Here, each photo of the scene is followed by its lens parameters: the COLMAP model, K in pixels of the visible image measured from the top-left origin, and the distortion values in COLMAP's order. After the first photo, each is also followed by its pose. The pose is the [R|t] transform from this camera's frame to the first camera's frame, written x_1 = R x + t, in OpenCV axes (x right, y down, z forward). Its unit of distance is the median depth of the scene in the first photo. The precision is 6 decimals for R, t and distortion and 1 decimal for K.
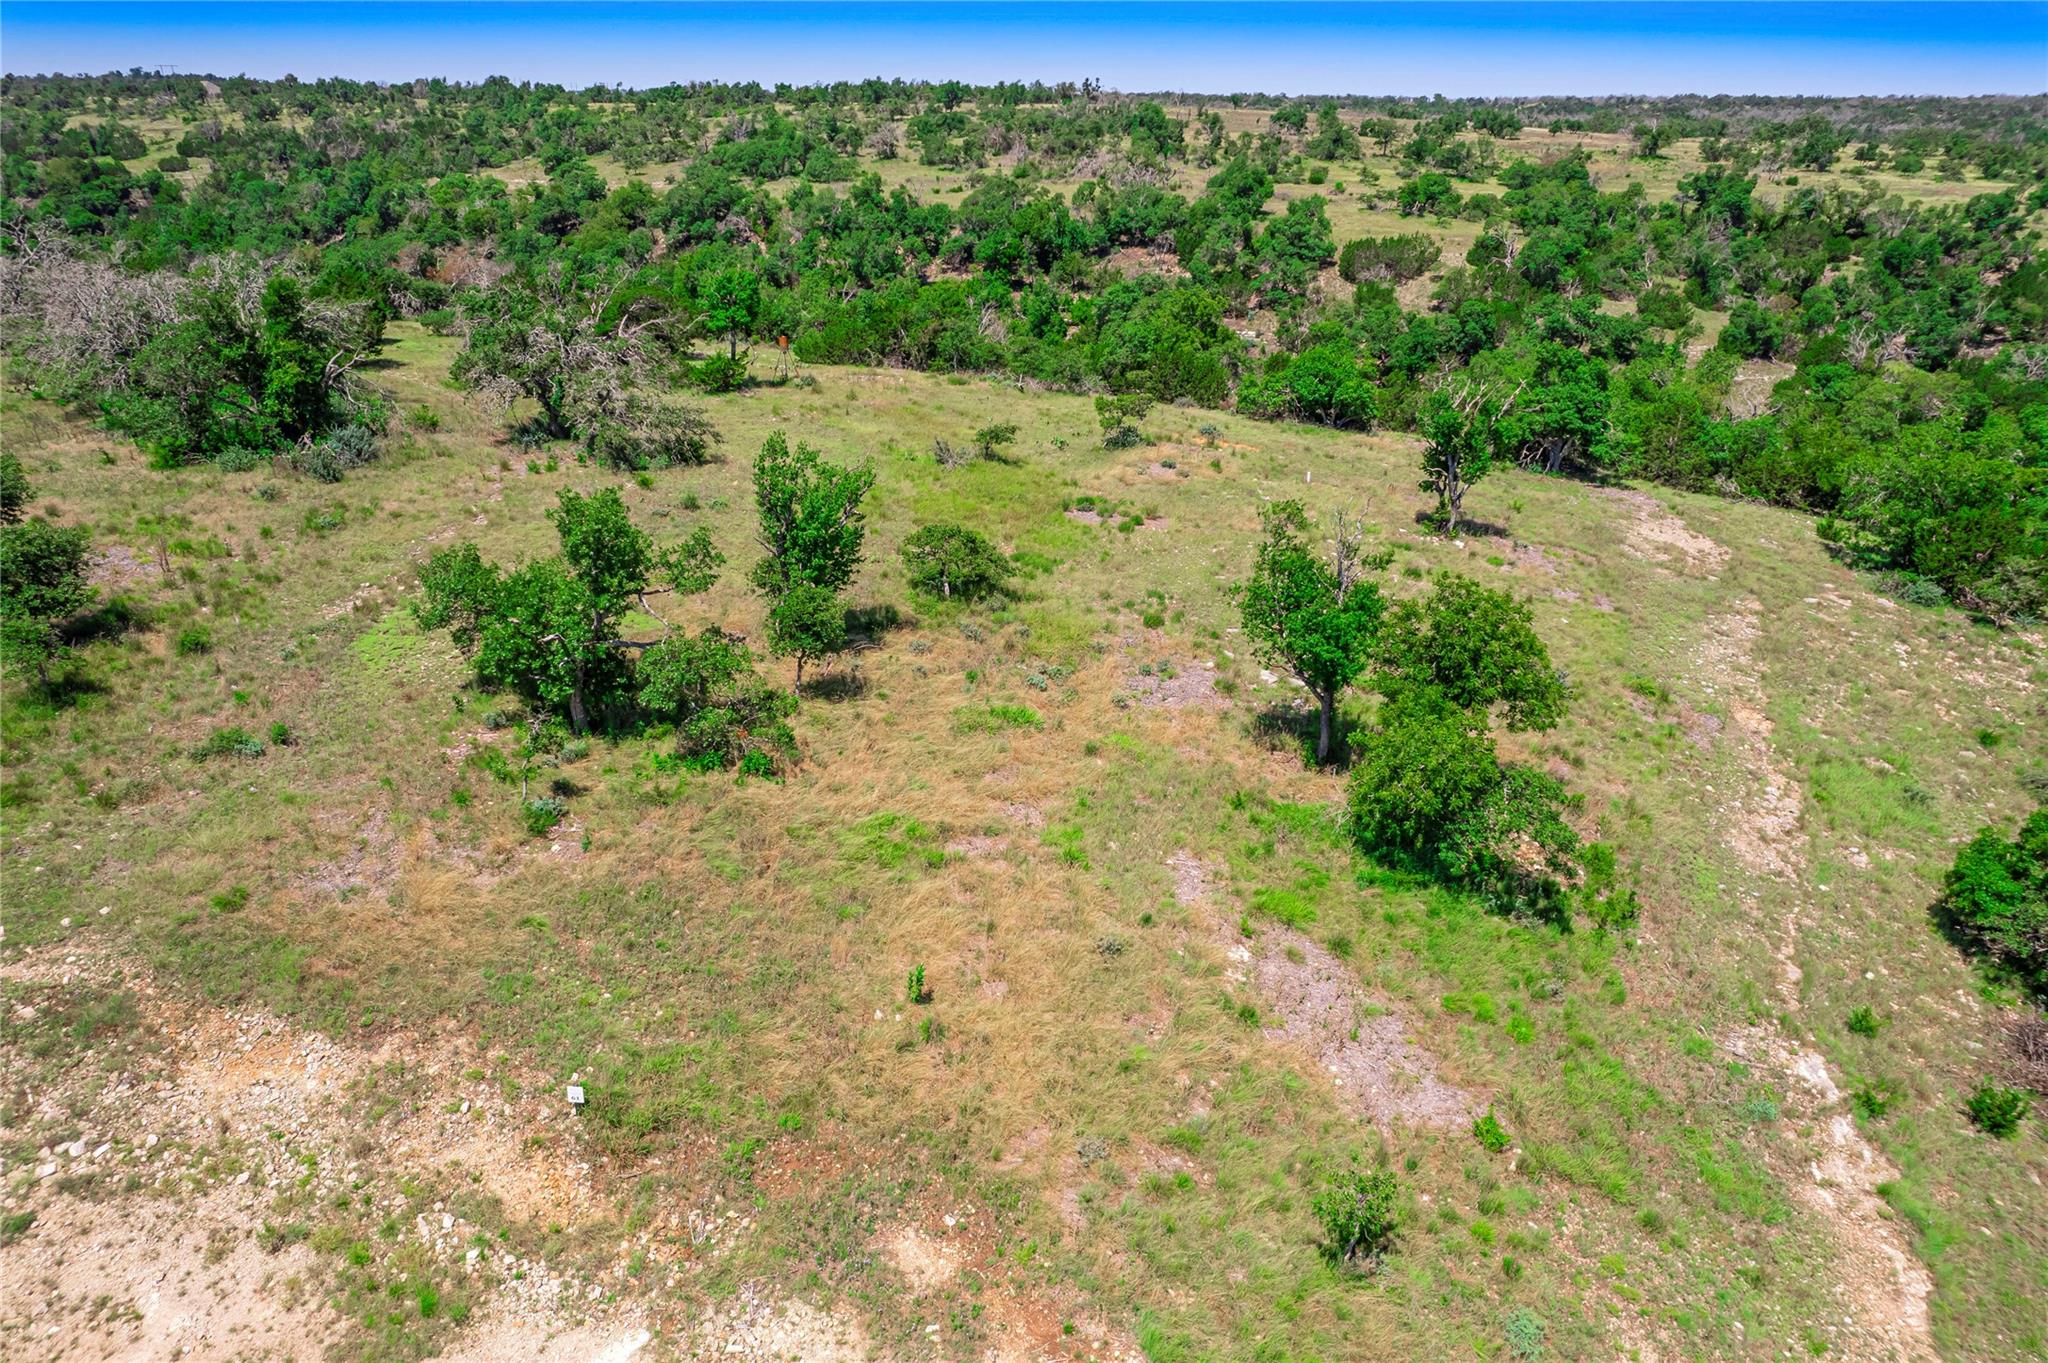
lens RADIAL K [[1307.6, 0, 1030.4], [0, 1307.6, 682.4], [0, 0, 1]] dist [-0.062617, 0.056538]
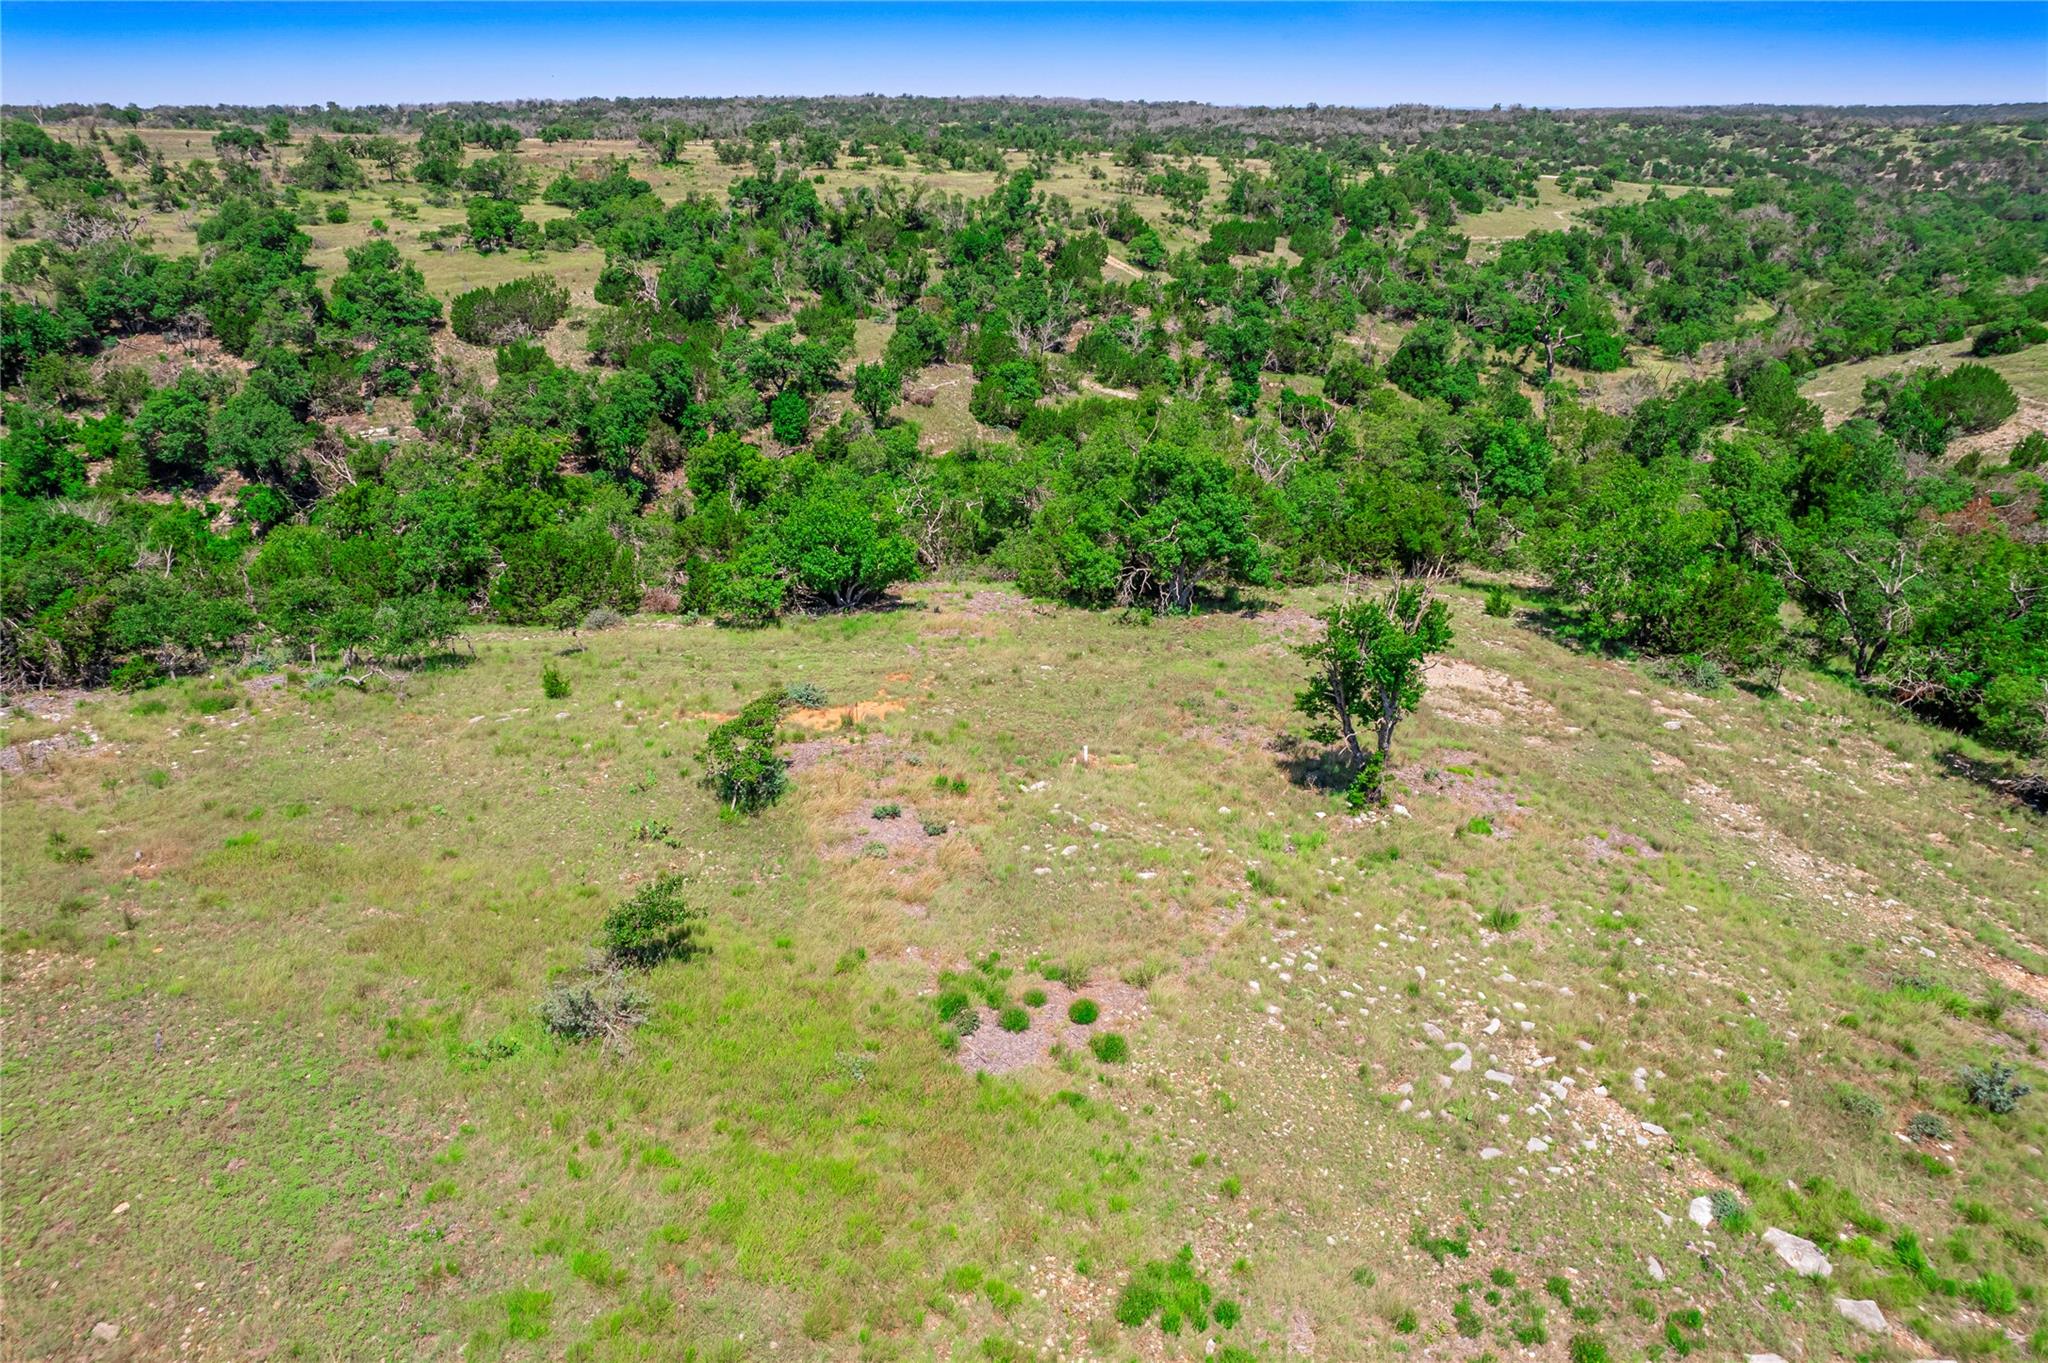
lens RADIAL K [[1307.6, 0, 1027.7], [0, 1307.6, 695.0], [0, 0, 1]] dist [-0.062617, 0.056538]
pose [[0.732389, -0.294900, 0.613710, -0.054897], [0.291788, 0.950317, 0.108433, -0.083367], [-0.615196, 0.099658, 0.782050, 0.173065]]
